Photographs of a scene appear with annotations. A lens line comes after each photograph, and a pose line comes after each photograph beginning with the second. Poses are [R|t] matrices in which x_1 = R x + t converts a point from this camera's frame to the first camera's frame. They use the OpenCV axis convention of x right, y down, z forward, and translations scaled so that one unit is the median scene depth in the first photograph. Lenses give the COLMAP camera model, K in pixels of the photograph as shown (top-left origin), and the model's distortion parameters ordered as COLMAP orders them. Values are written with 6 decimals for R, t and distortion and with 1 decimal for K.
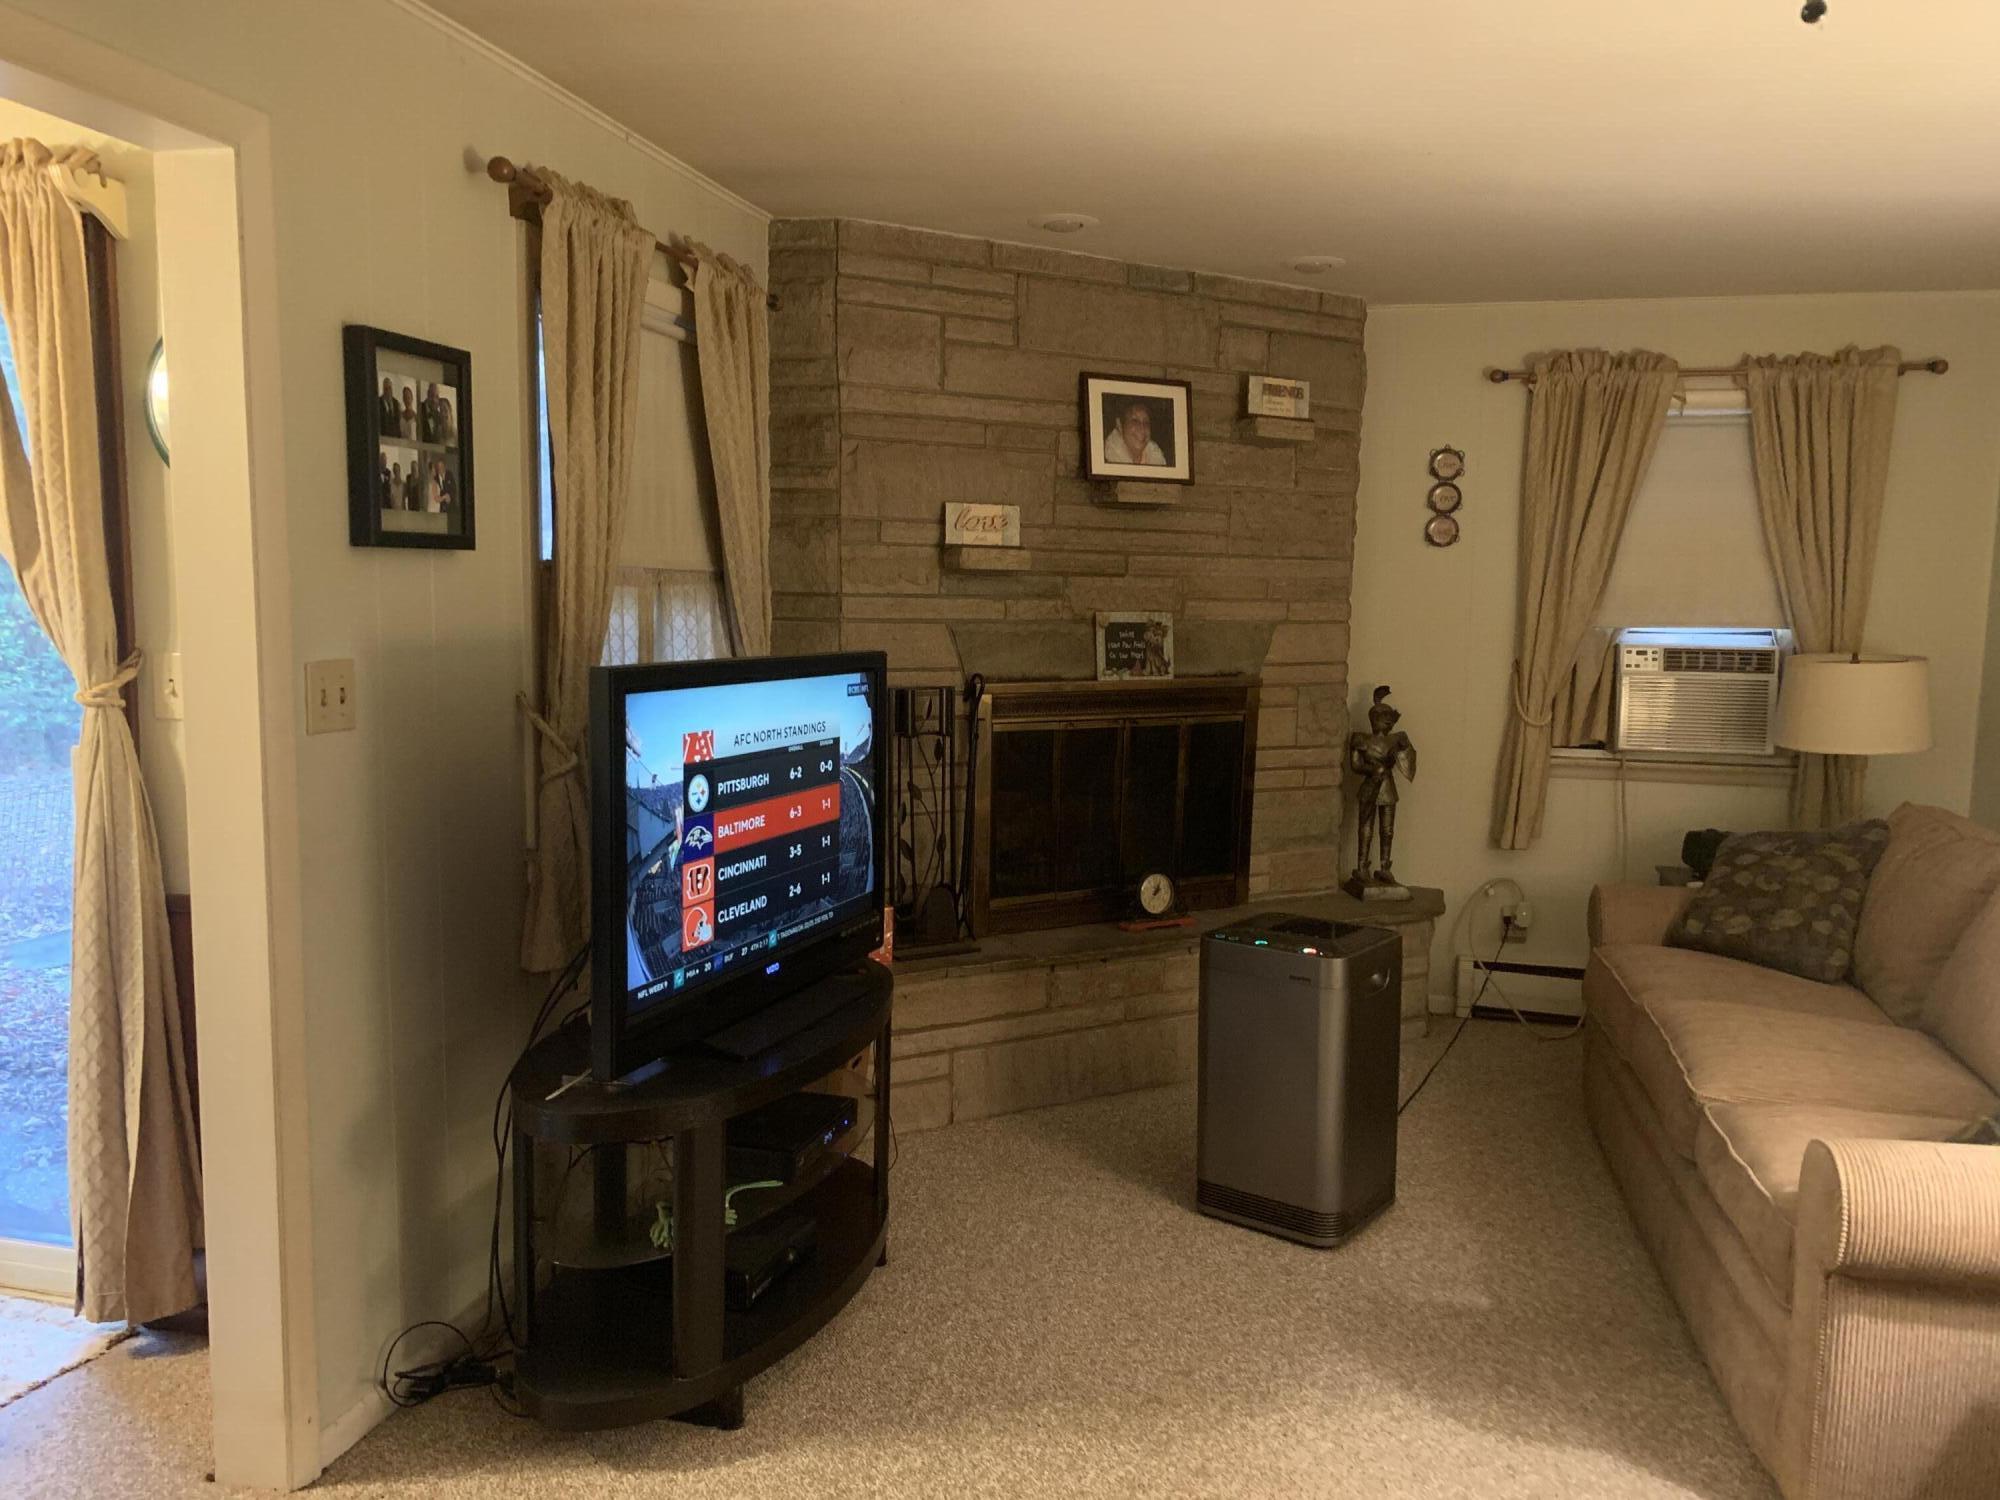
lens RADIAL K [[1529.0, 0, 1000.2], [0, 1529.0, 751.9], [0, 0, 1]] dist [0.013455, 0.002332]
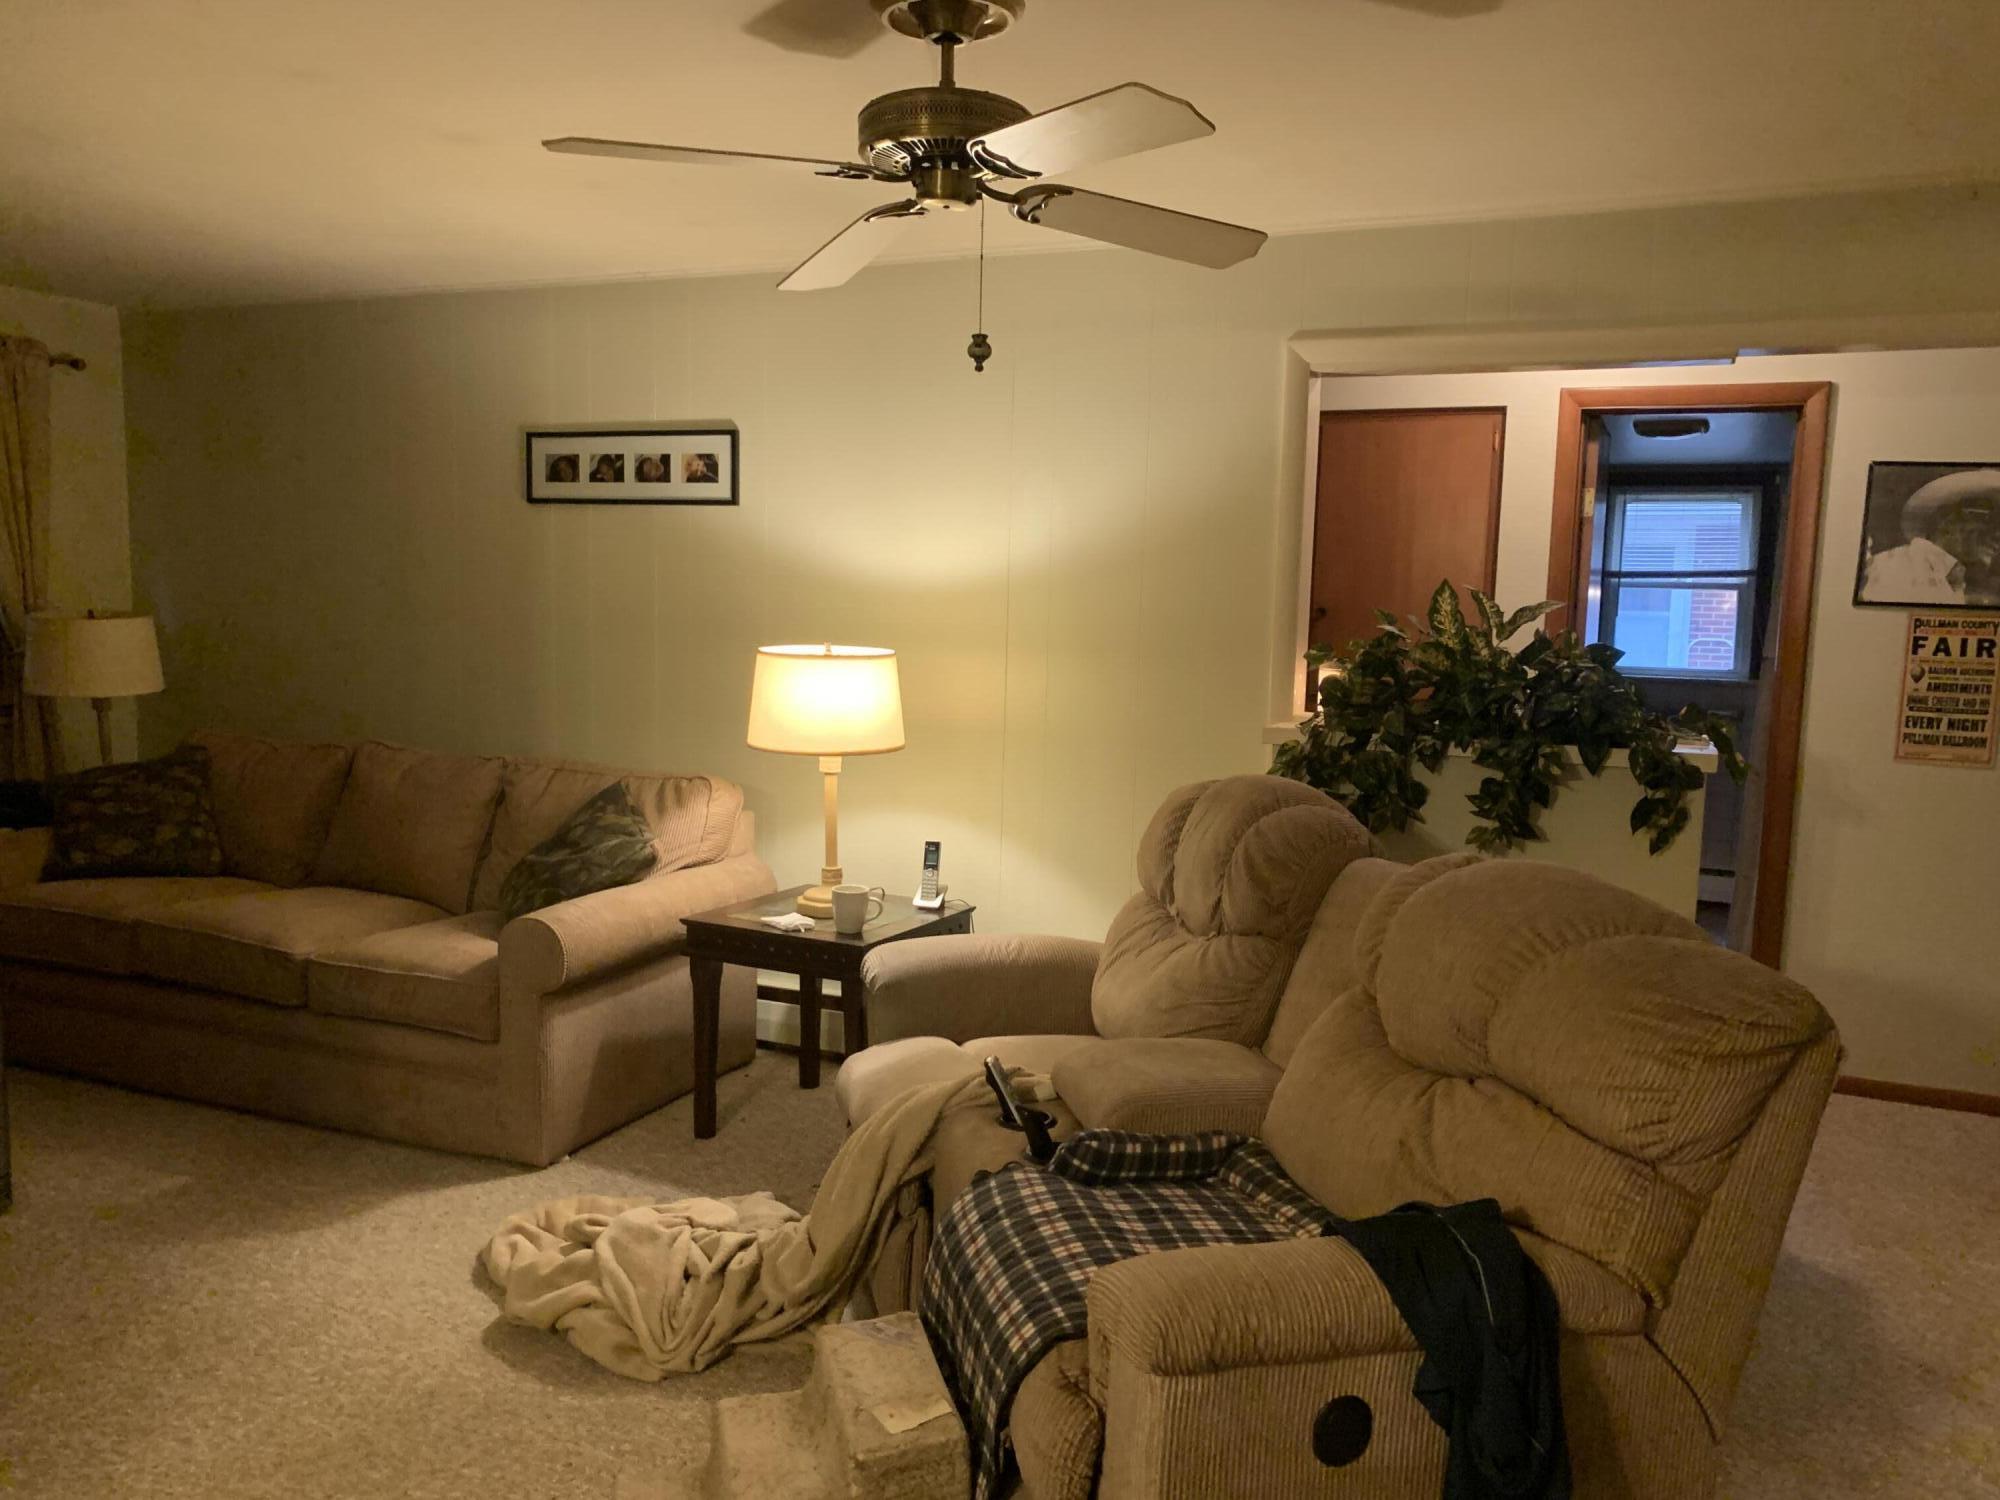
lens RADIAL K [[1529.0, 0, 1001.5], [0, 1529.0, 755.1], [0, 0, 1]] dist [0.013455, 0.002332]
pose [[0.200113, -0.114857, 0.973017, -0.514301], [0.085354, 0.991373, 0.099470, -0.014779], [-0.976048, 0.063146, 0.208190, 0.111713]]
